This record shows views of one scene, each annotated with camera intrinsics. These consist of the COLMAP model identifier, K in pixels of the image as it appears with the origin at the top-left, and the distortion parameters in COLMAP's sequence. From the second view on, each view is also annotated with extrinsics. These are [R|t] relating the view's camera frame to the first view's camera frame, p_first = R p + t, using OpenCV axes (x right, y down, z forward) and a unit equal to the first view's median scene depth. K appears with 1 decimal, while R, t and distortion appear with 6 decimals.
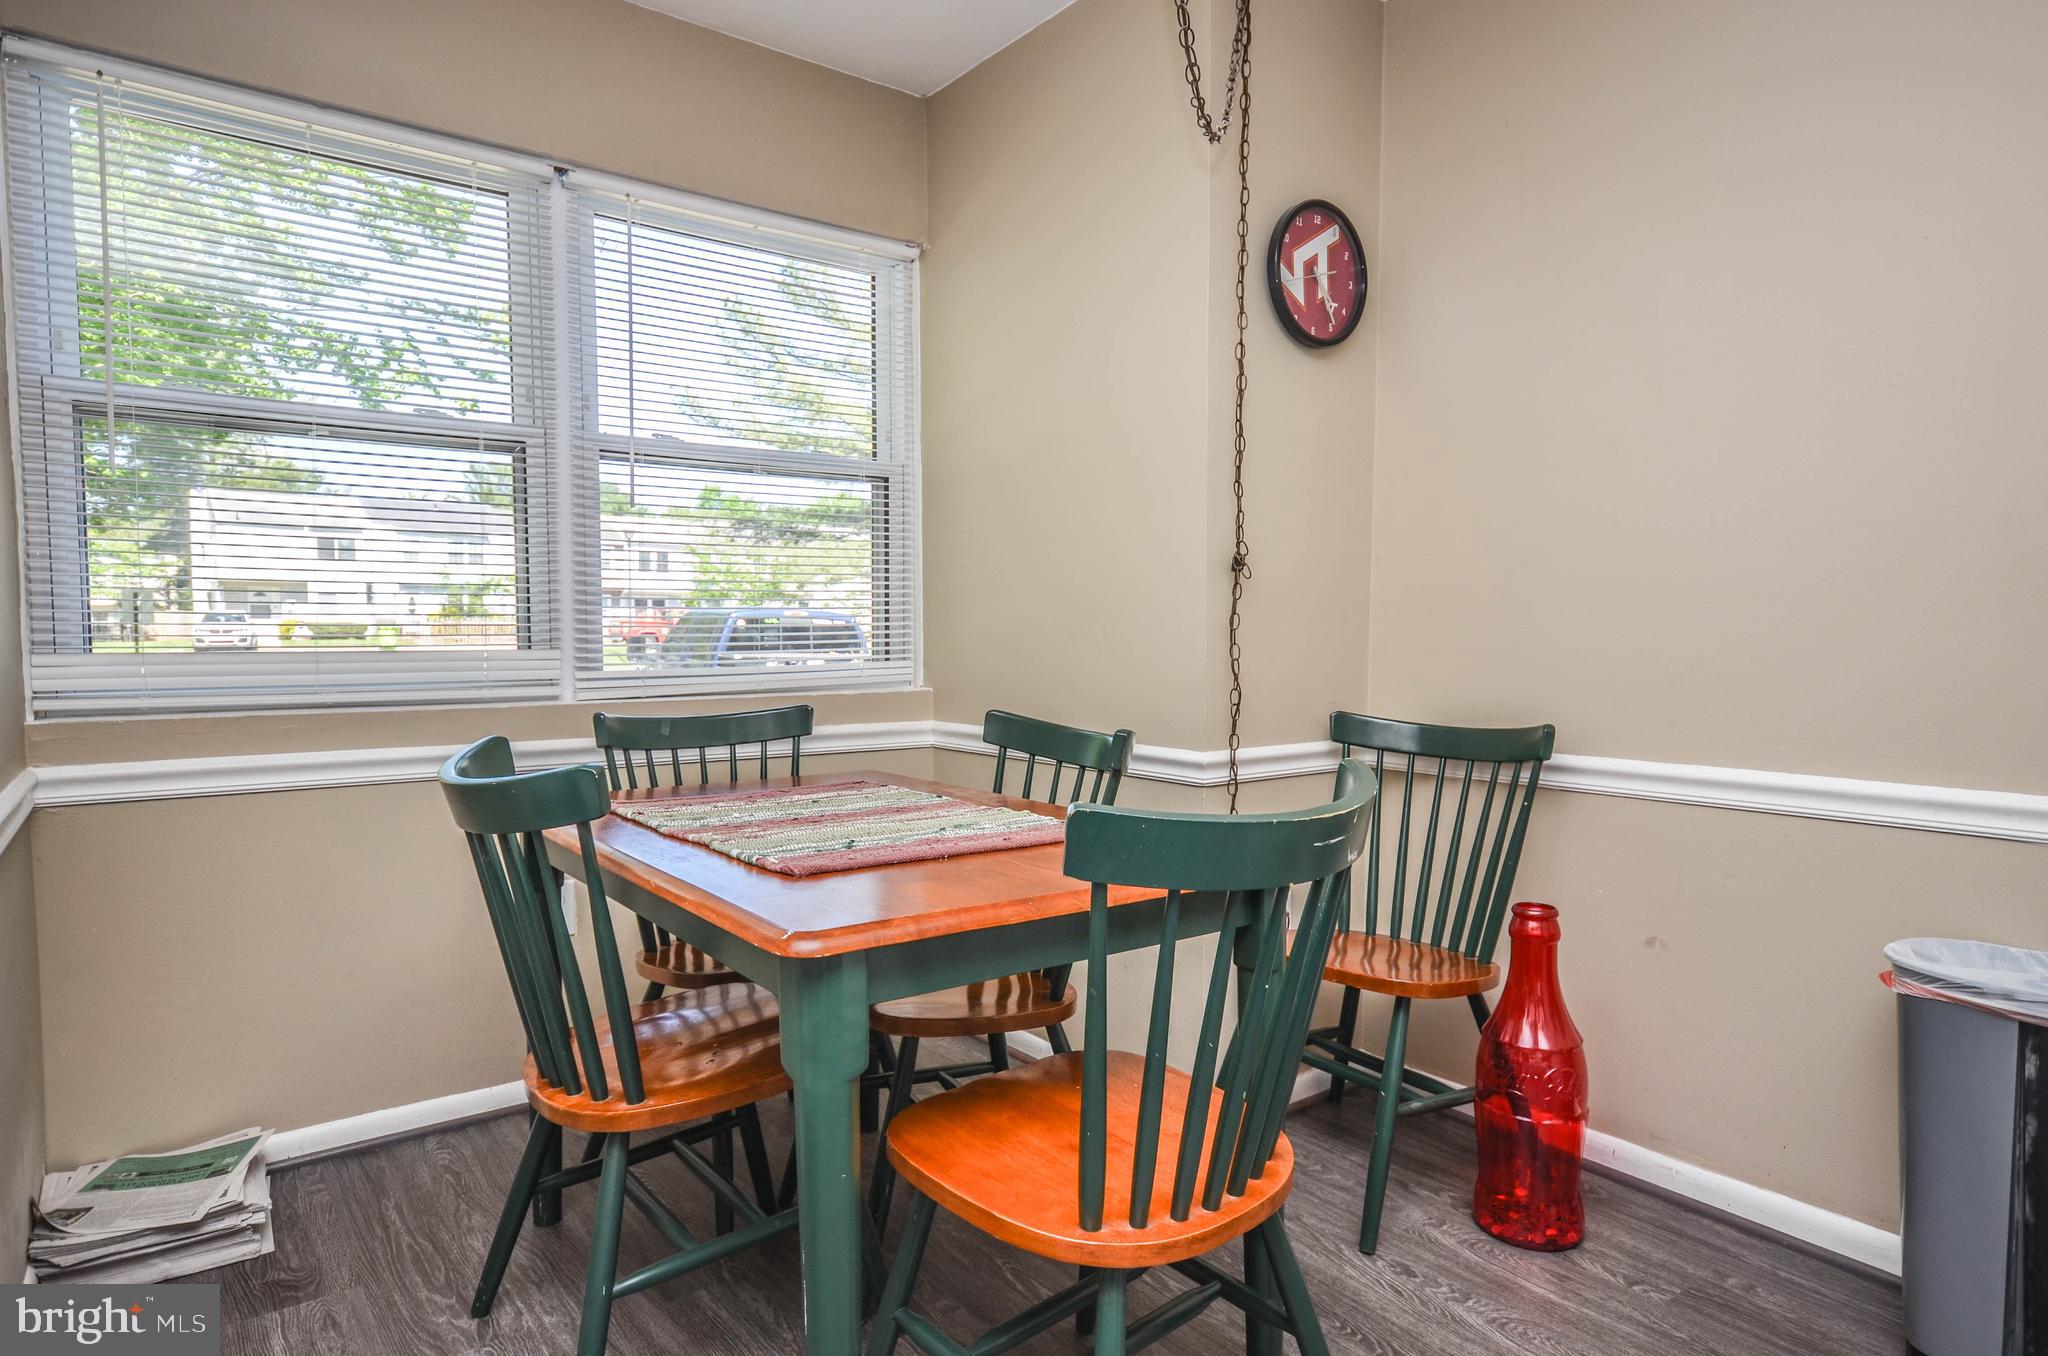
lens RADIAL K [[1189.1, 0, 1024.0], [0, 1189.1, 678.0], [0, 0, 1]] dist [0.007595, 0.001397]
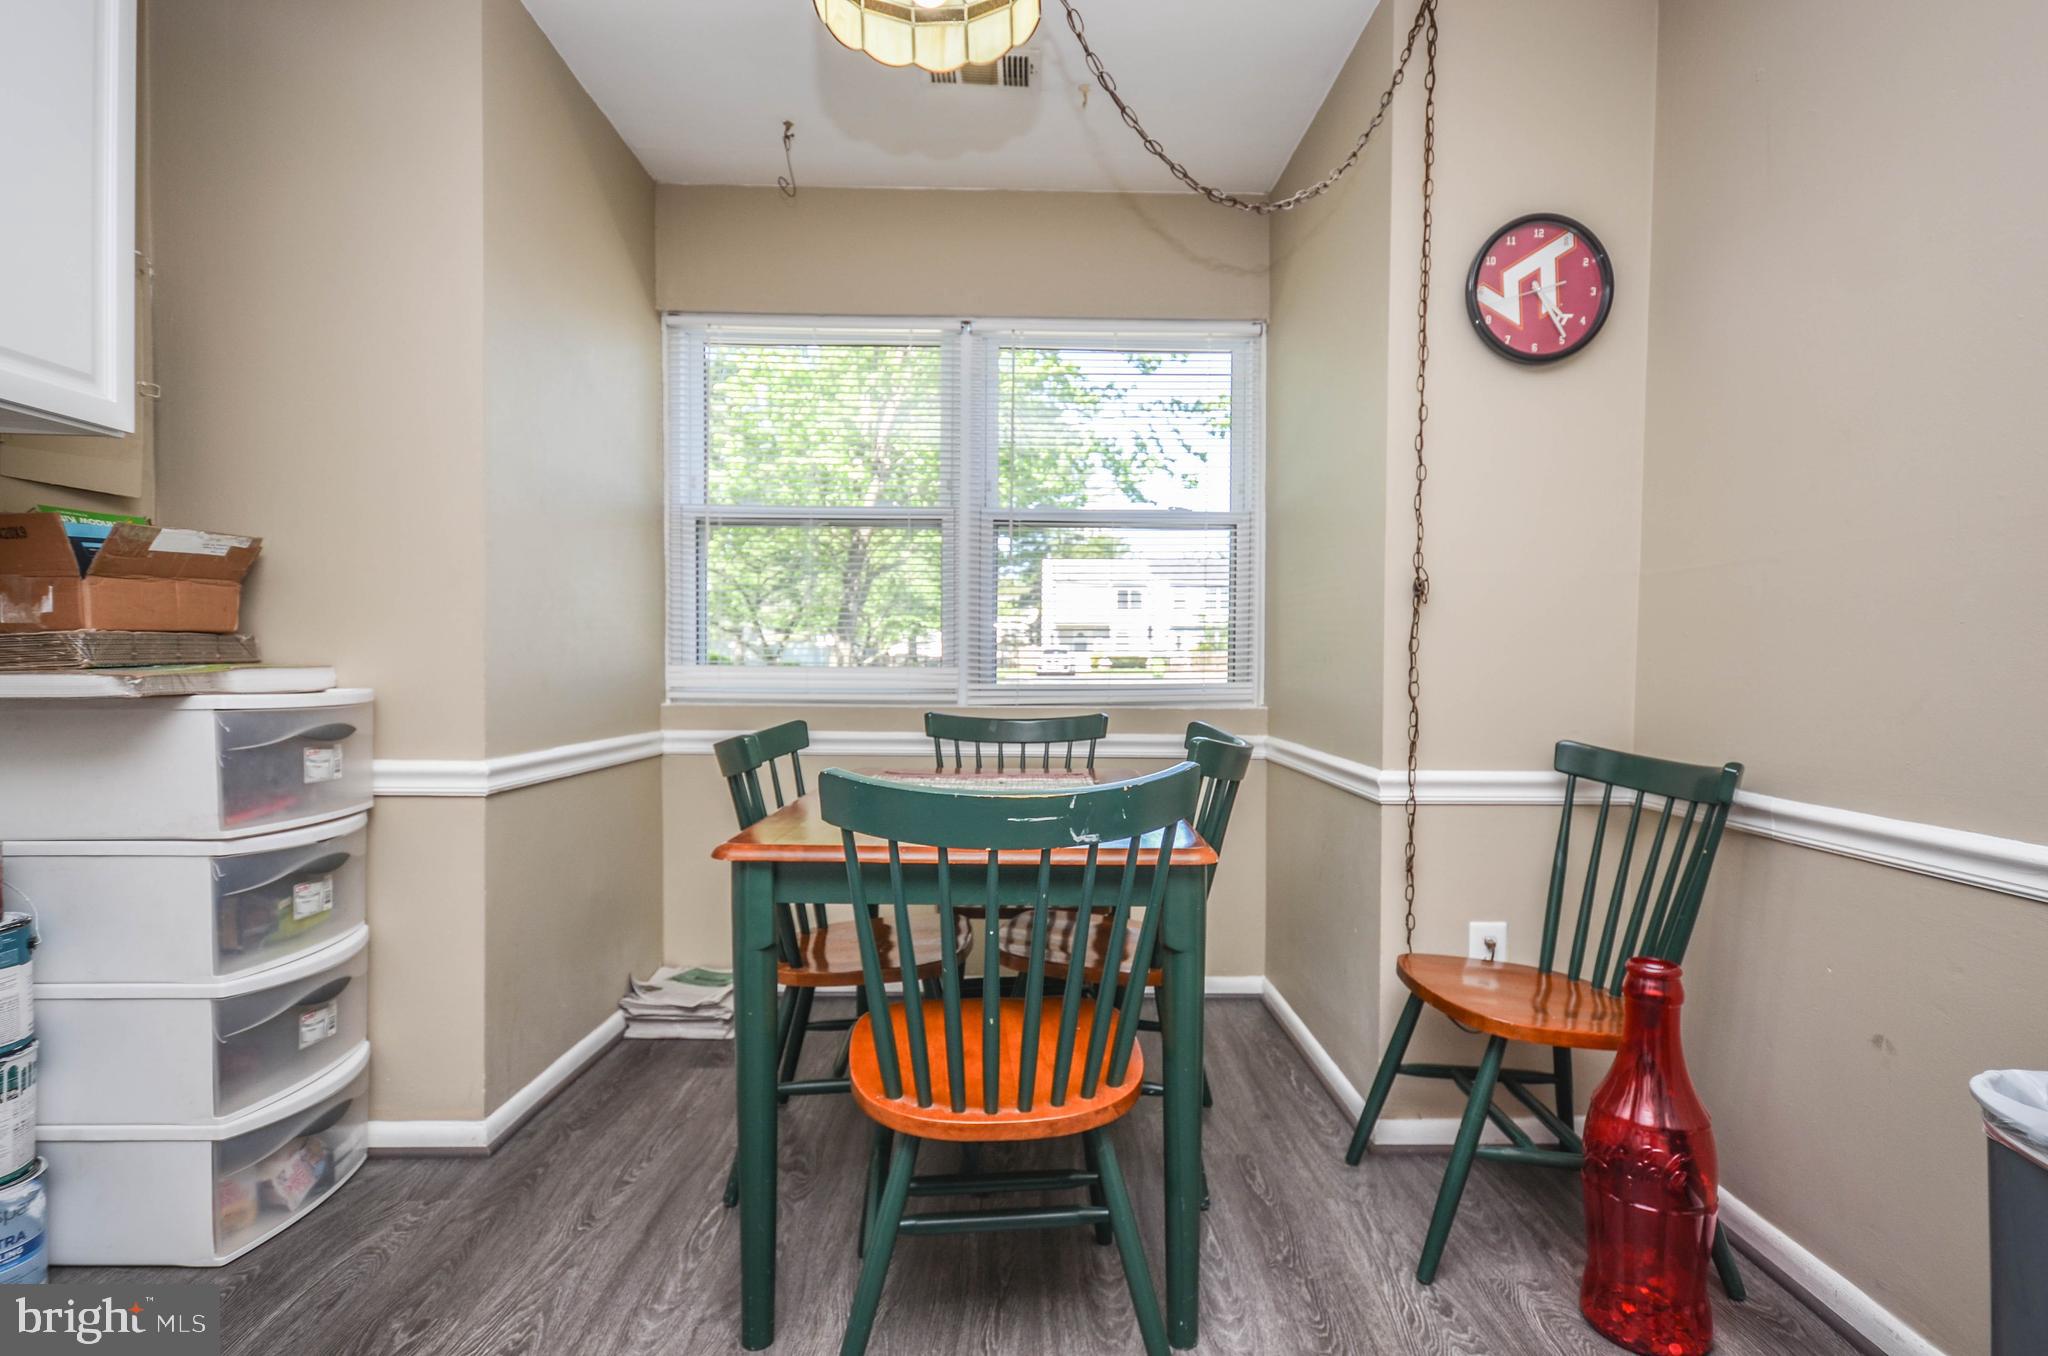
lens RADIAL K [[1064.2, 0, 1024.0], [0, 1064.2, 678.0], [0, 0, 1]] dist [0.004603, -0.001095]
pose [[0.801640, 0.016966, -0.597566, 0.433617], [-0.033084, 0.999324, -0.016011, 0.005805], [0.596890, 0.032605, 0.801660, 0.061776]]
